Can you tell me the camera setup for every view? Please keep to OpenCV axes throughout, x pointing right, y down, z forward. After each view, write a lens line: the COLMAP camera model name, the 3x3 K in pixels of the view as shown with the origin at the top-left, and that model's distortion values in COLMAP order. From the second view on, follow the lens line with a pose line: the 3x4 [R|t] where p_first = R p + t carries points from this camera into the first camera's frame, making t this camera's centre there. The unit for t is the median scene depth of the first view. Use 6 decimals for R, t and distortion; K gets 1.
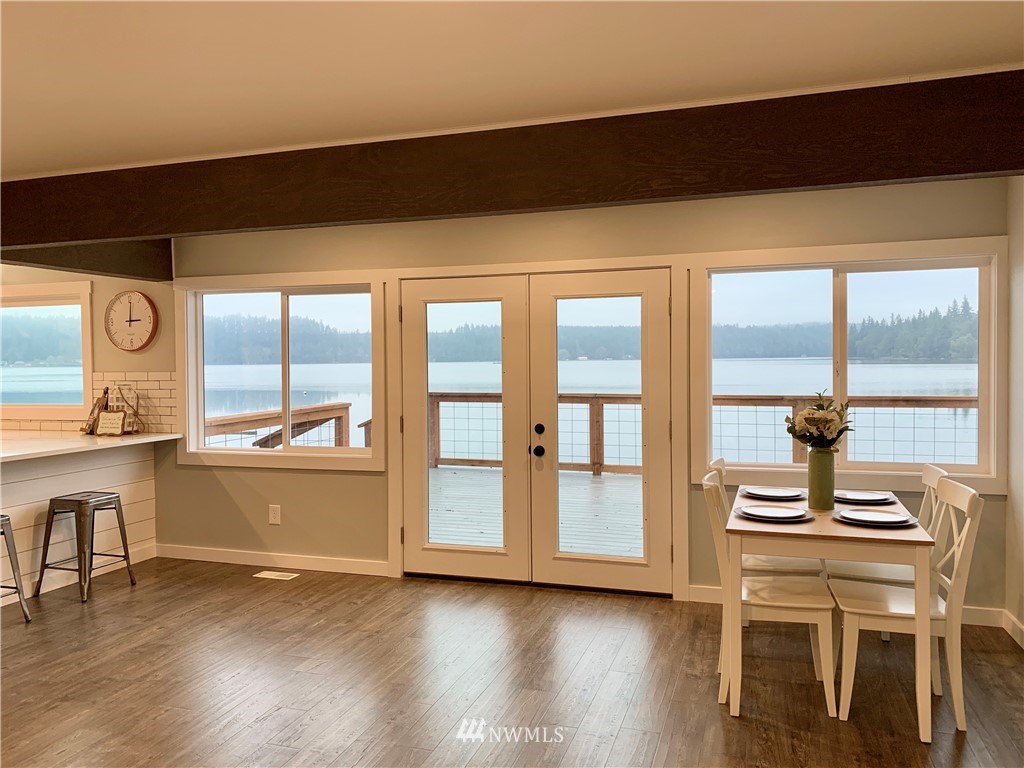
lens RADIAL K [[773.0, 0, 505.5], [0, 773.0, 378.5], [0, 0, 1]] dist [0.052879, -0.071364]
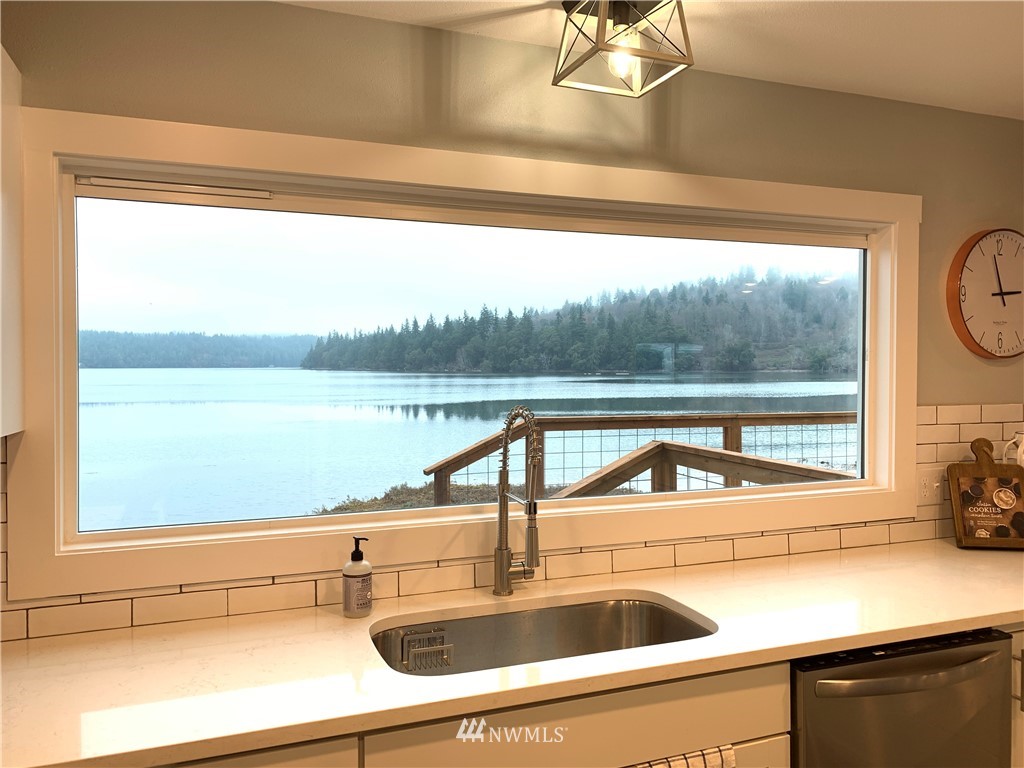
lens RADIAL K [[773.0, 0, 517.1], [0, 773.0, 383.2], [0, 0, 1]] dist [0.052879, -0.071364]
pose [[0.791914, -0.004190, 0.610618, -1.016631], [0.008480, 0.999955, -0.004136, -0.021706], [-0.610573, 0.008454, 0.791915, 0.827301]]
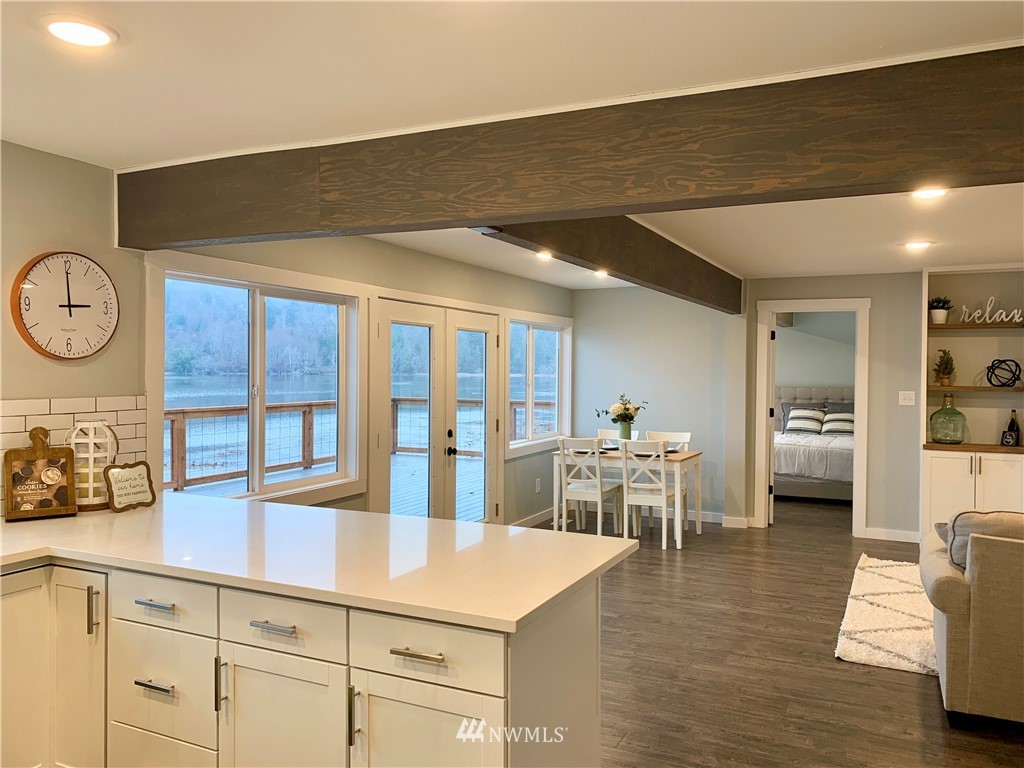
lens RADIAL K [[773.0, 0, 511.4], [0, 773.0, 374.2], [0, 0, 1]] dist [0.052879, -0.071364]
pose [[0.142071, 0.005857, 0.989839, -1.011086], [0.017101, 0.999819, -0.008371, -0.015416], [-0.989709, 0.018116, 0.141945, 0.623328]]
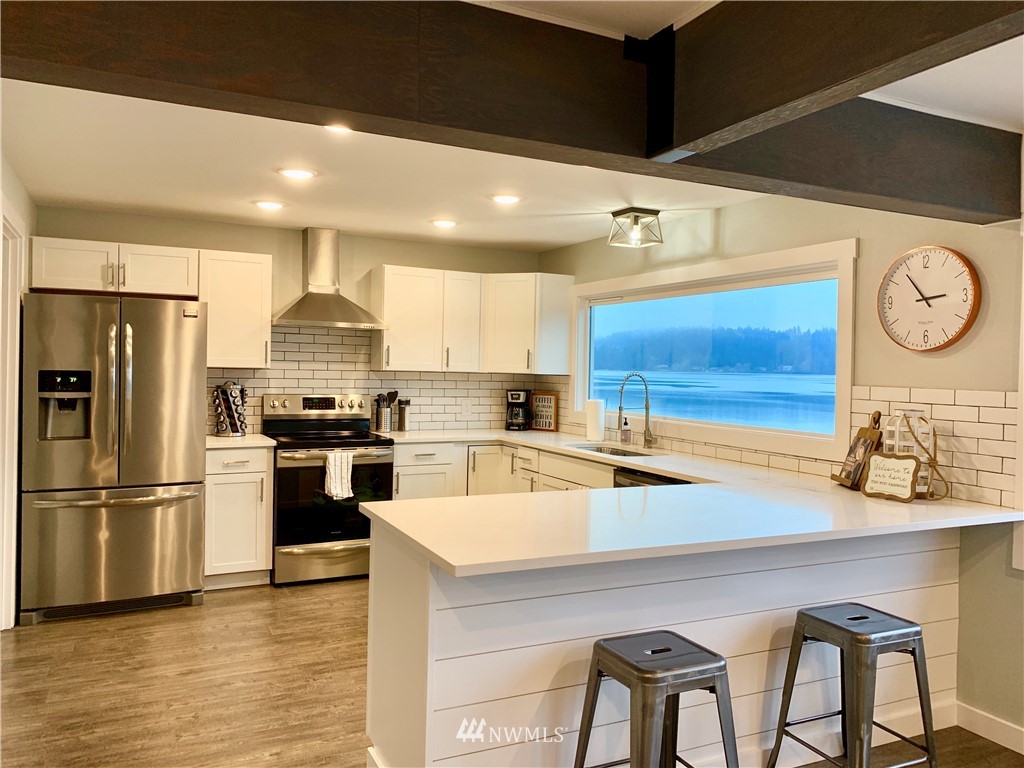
lens RADIAL K [[773.0, 0, 515.2], [0, 773.0, 376.5], [0, 0, 1]] dist [0.052879, -0.071364]
pose [[0.688174, 0.033861, -0.724755, -0.277337], [-0.044289, 0.999008, 0.004622, -0.006247], [0.724193, 0.028918, 0.688991, 0.396065]]
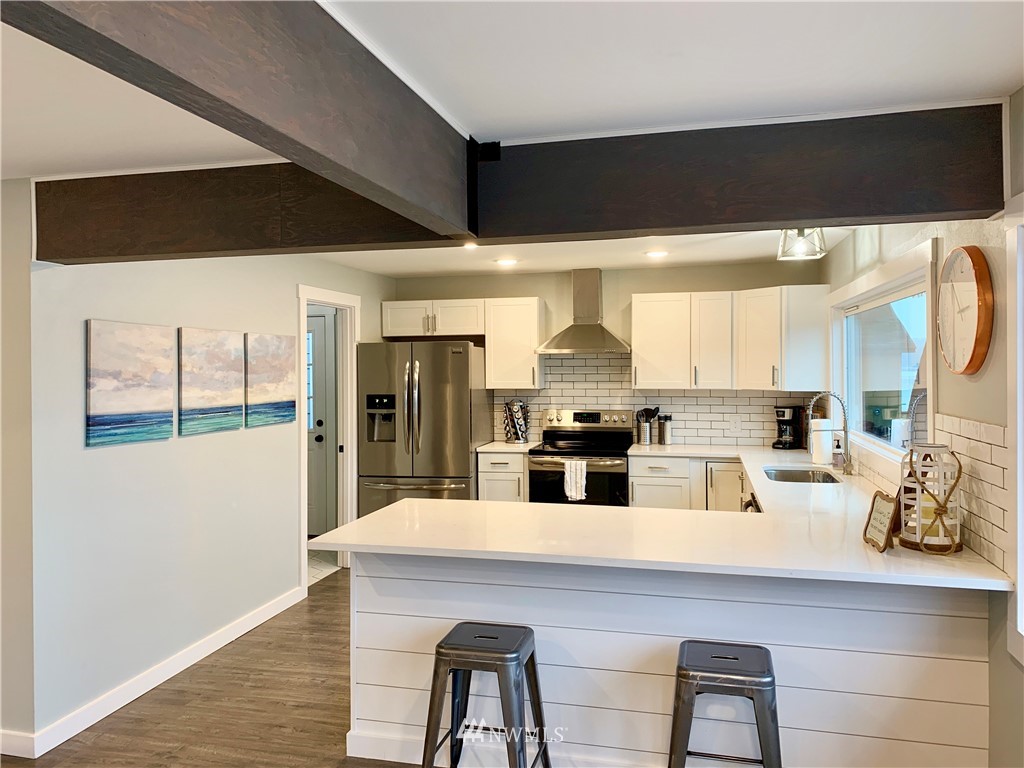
lens RADIAL K [[773.0, 0, 514.6], [0, 773.0, 374.5], [0, 0, 1]] dist [0.052879, -0.071364]
pose [[0.061444, 0.020084, -0.997908, -0.030479], [-0.016150, 0.999687, 0.019125, -0.040521], [0.997980, 0.014941, 0.061749, 0.714403]]
